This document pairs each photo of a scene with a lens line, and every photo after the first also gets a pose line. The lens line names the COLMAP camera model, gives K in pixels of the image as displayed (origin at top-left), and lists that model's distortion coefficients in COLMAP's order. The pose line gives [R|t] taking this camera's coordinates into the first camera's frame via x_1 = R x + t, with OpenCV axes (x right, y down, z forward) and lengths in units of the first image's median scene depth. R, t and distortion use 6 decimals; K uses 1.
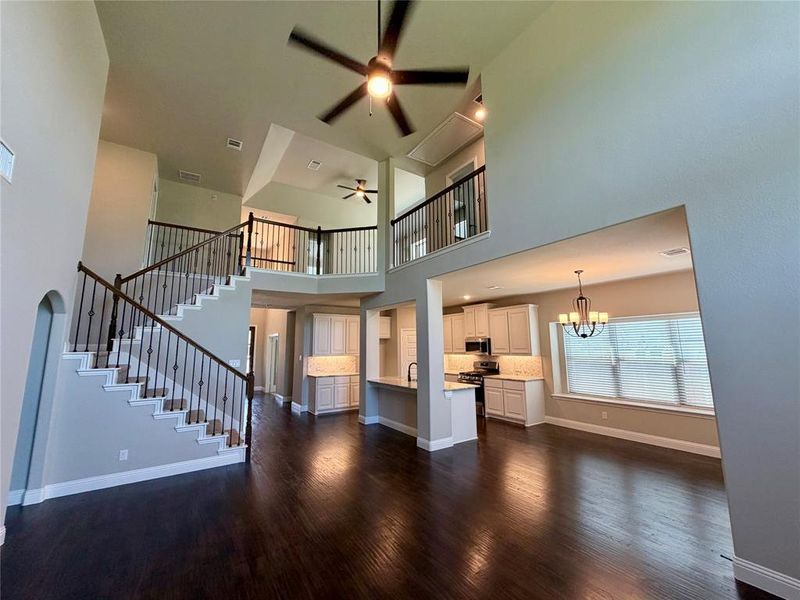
lens RADIAL K [[318.0, 0, 398.4], [0, 318.0, 300.0], [0, 0, 1]] dist [-0.001098, -0.000294]
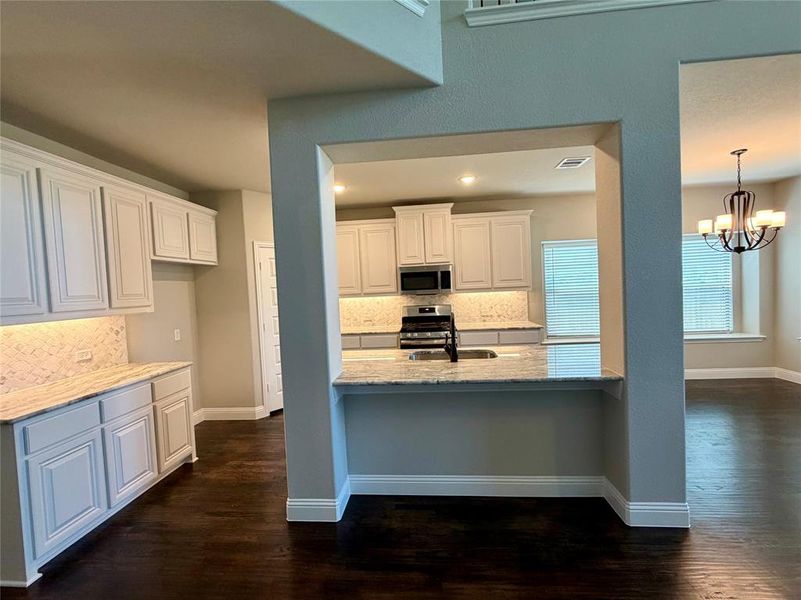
lens RADIAL K [[350.9, 0, 400.6], [0, 350.9, 298.8], [0, 0, 1]] dist [-0.000125, -0.000561]
pose [[0.617240, -0.041480, 0.785680, -0.320566], [-0.079307, 0.990243, 0.114585, 0.131269], [-0.782767, -0.133037, 0.607928, 0.762808]]
